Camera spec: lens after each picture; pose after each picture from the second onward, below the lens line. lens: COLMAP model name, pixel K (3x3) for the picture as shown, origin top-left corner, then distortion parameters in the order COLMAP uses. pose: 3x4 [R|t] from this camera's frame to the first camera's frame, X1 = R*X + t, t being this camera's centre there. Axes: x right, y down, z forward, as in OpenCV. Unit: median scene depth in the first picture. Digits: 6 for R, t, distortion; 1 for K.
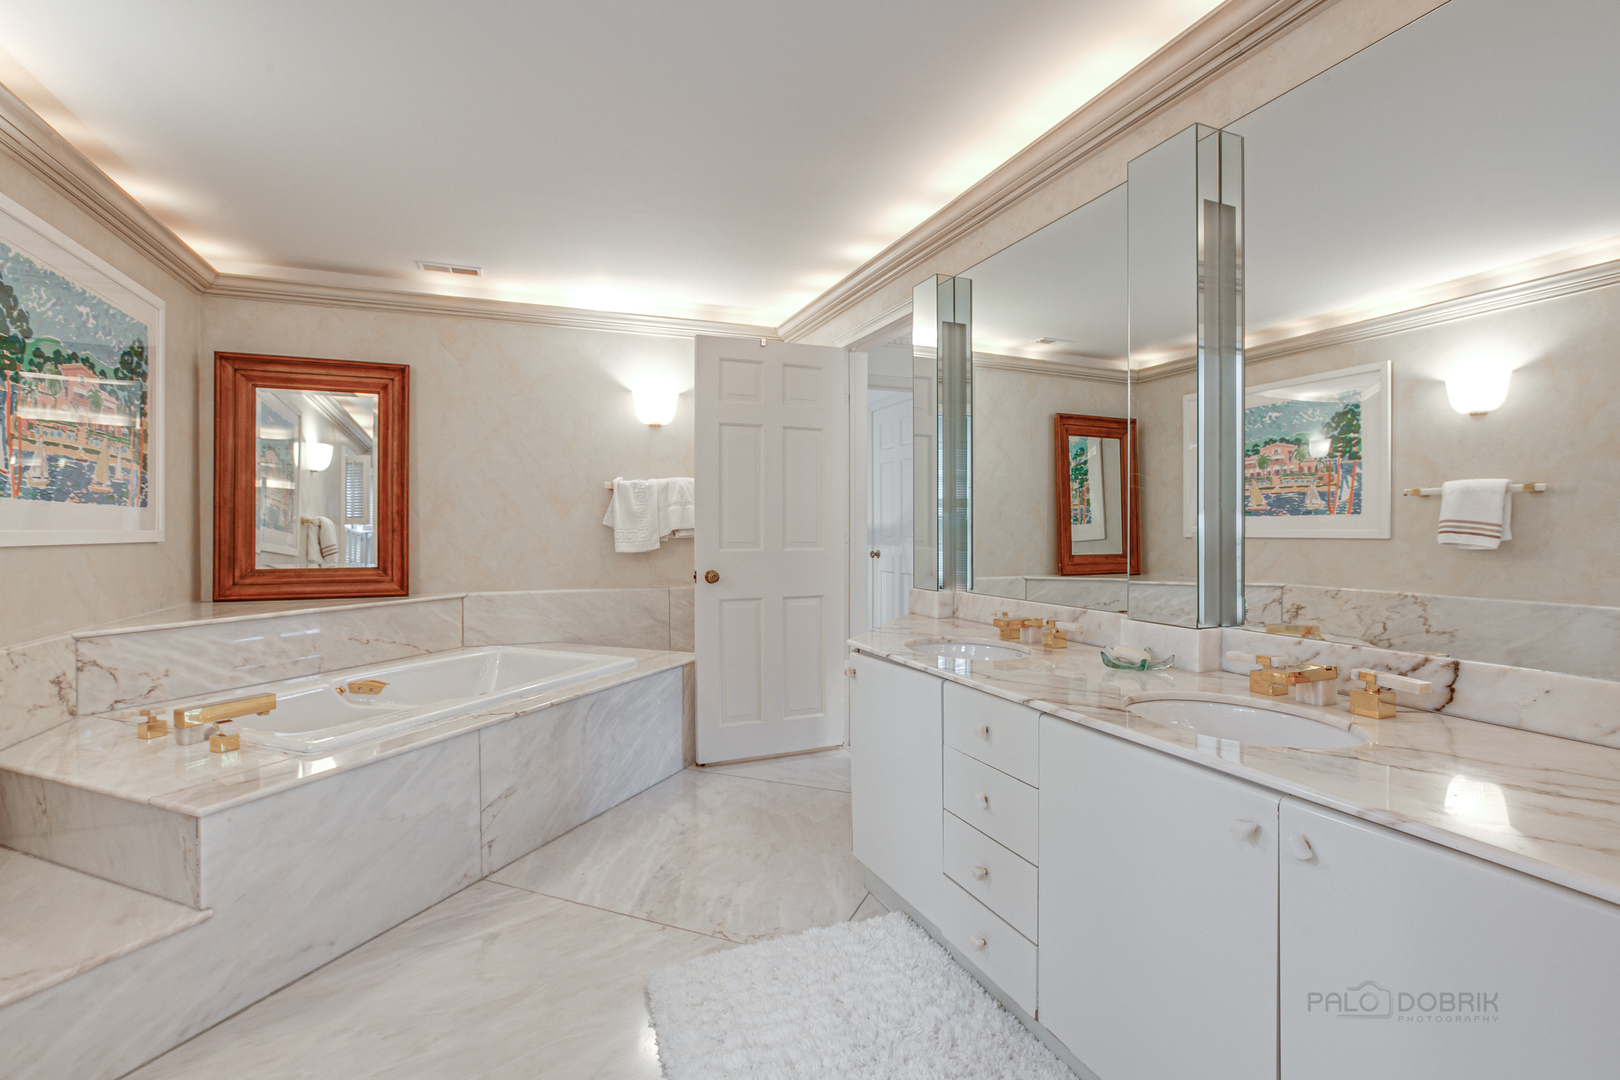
lens RADIAL K [[730.7, 0, 815.0], [0, 730.7, 529.8], [0, 0, 1]] dist [-0.022517, 0.000271]
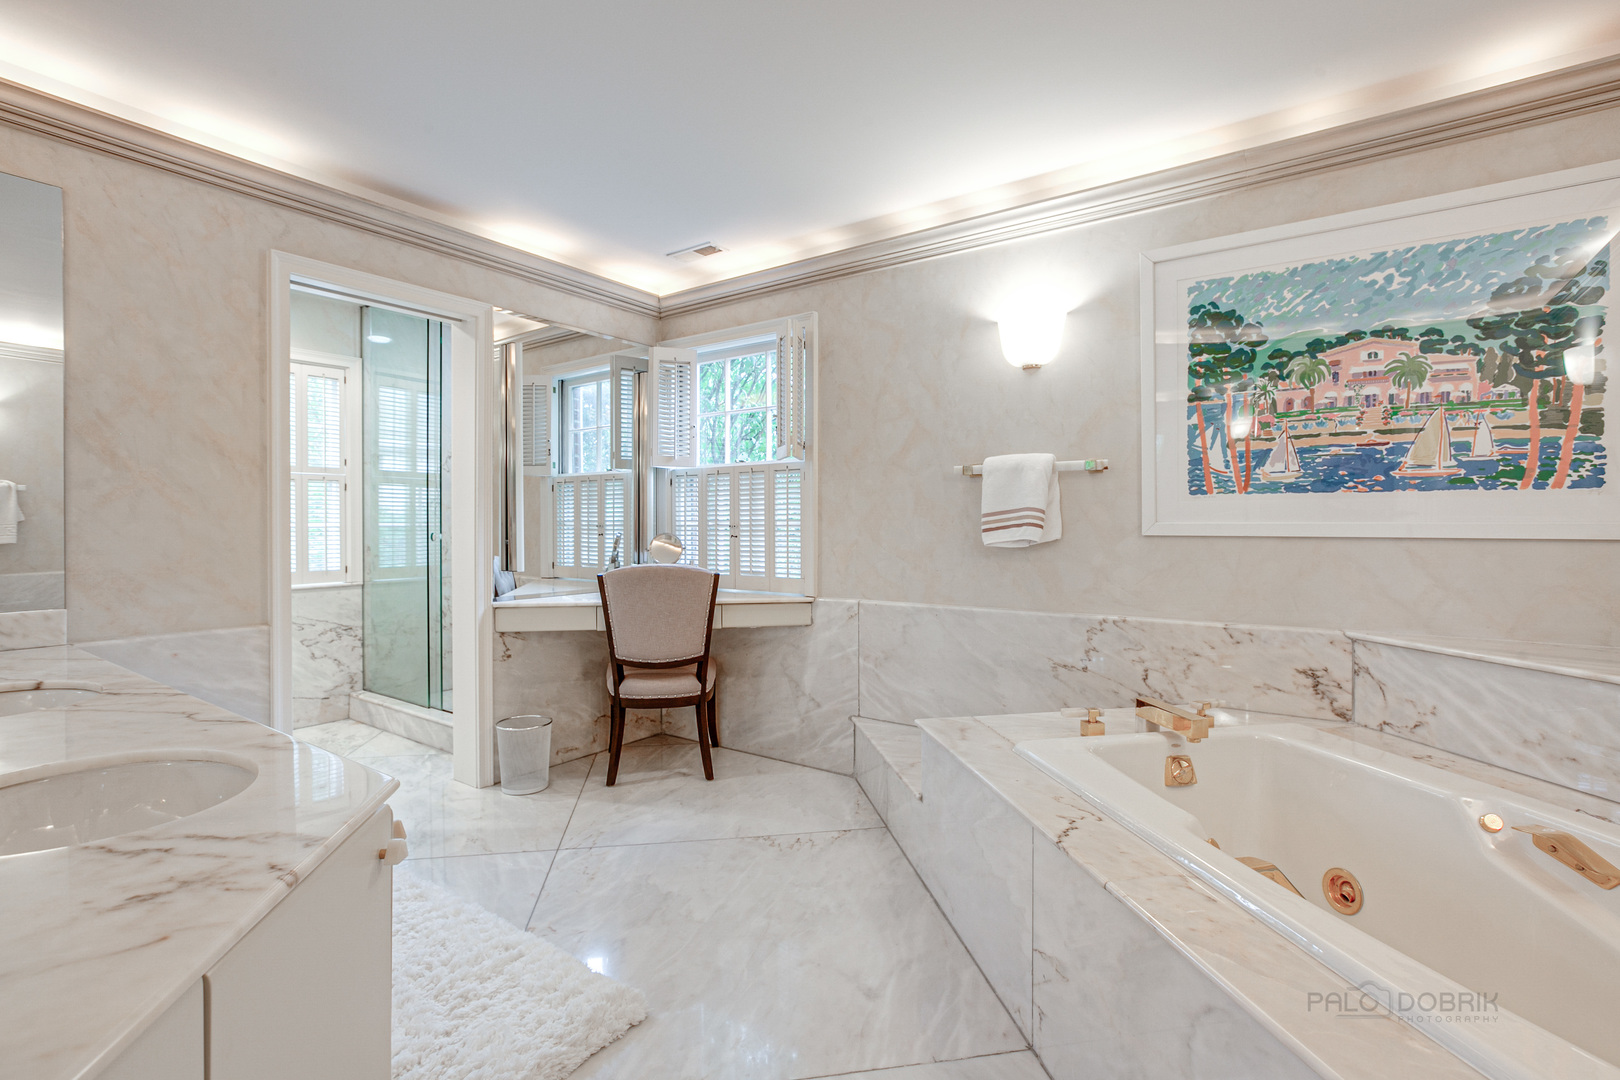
lens RADIAL K [[730.7, 0, 815.0], [0, 730.7, 529.8], [0, 0, 1]] dist [-0.022517, 0.000271]
pose [[-0.848501, 0.007282, -0.529144, 0.055287], [0.001102, 0.999927, 0.011994, -0.001247], [0.529193, 0.009594, -0.848447, 1.433810]]
